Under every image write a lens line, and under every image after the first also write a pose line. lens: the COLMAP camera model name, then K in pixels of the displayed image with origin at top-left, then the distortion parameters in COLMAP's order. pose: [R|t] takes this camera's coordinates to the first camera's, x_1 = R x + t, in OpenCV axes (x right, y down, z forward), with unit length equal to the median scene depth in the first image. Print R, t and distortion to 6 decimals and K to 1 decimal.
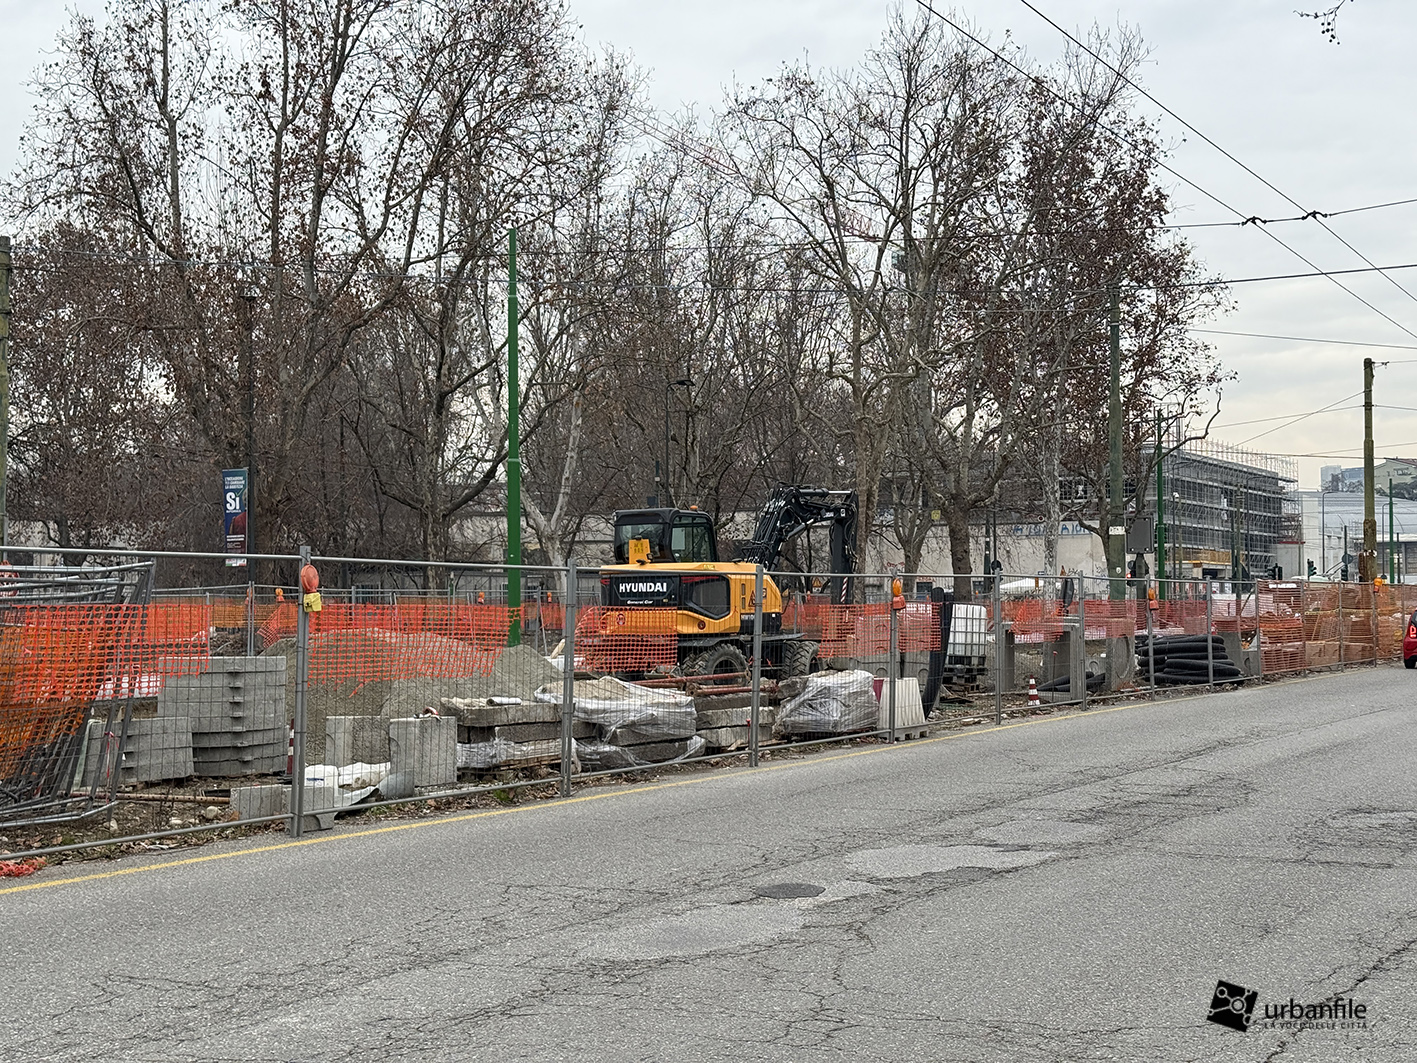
lens RADIAL K [[1943.6, 0, 708.5], [0, 1943.6, 531.5], [0, 0, 1]] dist [0.147953, -0.004706]
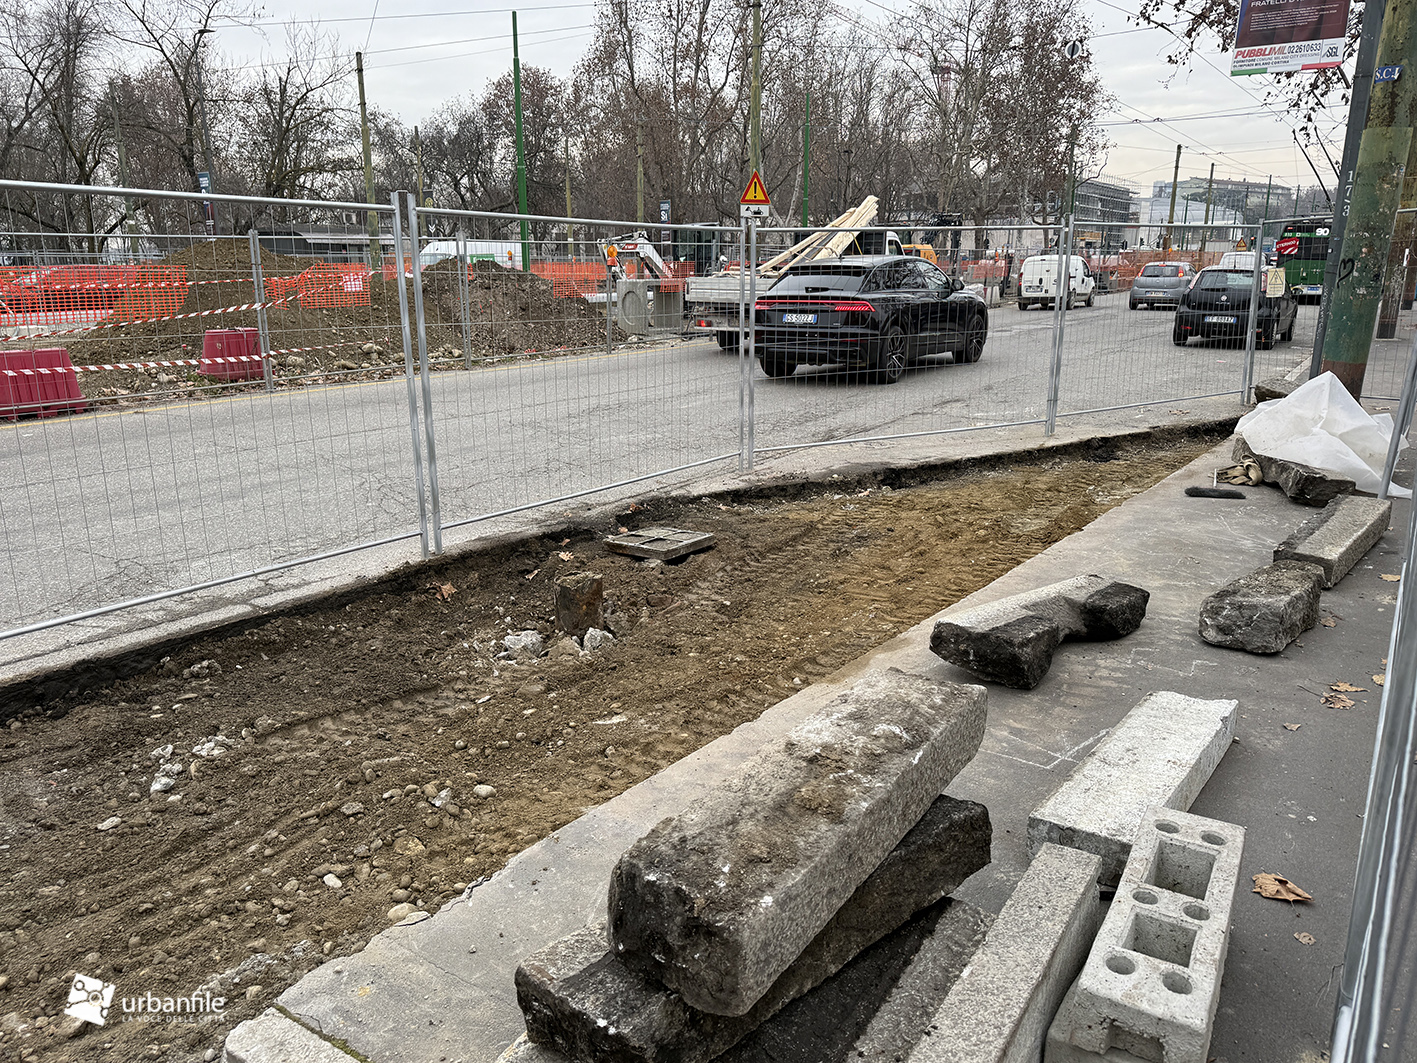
lens RADIAL K [[1030.5, 0, 708.5], [0, 1030.5, 531.5], [0, 0, 1]] dist [0.007476, 0.002648]
pose [[0.996252, 0.024013, -0.083093, -0.057980], [0.001101, 0.957088, 0.289794, -0.006517], [0.086486, -0.288800, 0.953475, -0.186924]]
